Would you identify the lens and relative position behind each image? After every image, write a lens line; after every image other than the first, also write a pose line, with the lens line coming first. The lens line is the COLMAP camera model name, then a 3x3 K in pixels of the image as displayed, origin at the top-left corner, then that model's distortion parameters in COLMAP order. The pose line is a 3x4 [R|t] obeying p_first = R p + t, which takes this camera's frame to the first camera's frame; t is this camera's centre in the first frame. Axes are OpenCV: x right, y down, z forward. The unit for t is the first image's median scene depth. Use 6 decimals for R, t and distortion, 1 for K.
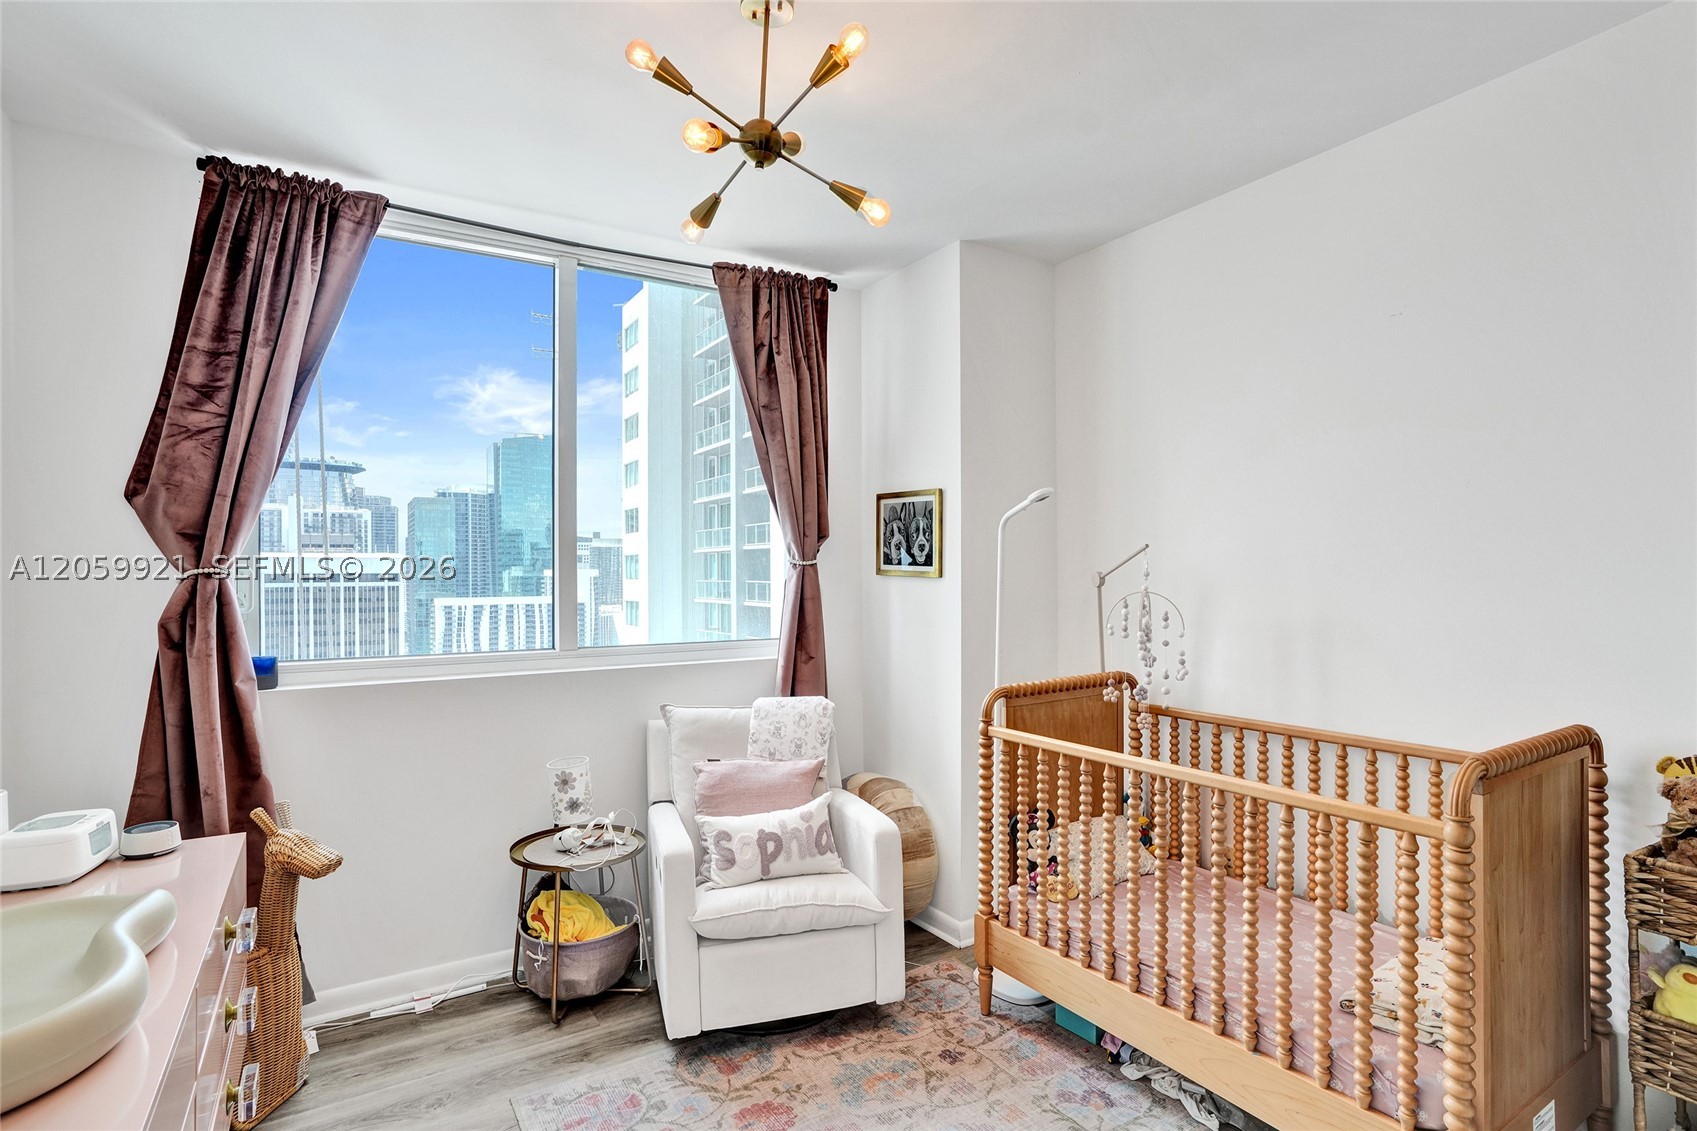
lens RADIAL K [[808.3, 0, 848.5], [0, 808.3, 565.5], [0, 0, 1]] dist [-0.052909, 0.028676]
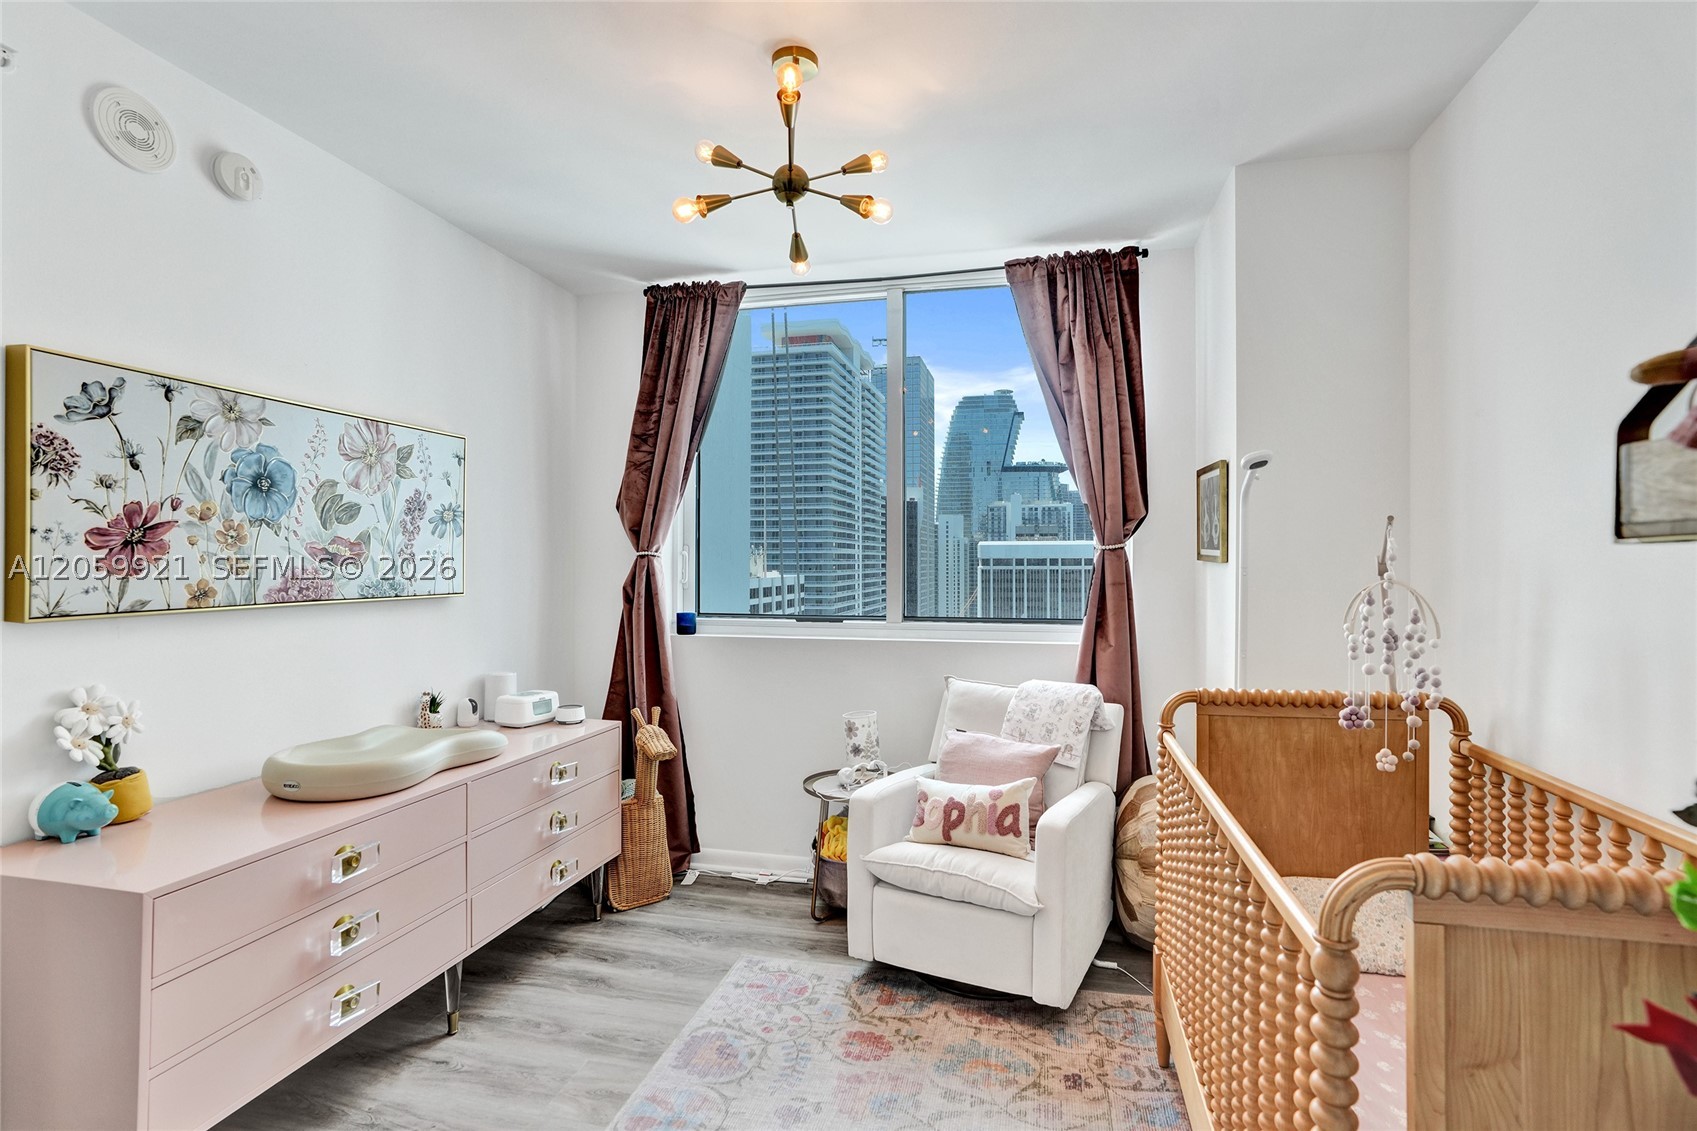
lens RADIAL K [[771.9, 0, 848.6], [0, 771.9, 555.2], [0, 0, 1]] dist [-0.050759, 0.022990]
pose [[0.728360, -0.000099, -0.685195, 0.470669], [-0.000384, 1.000000, -0.000553, 0.008890], [0.685195, 0.000666, 0.728359, 0.162746]]
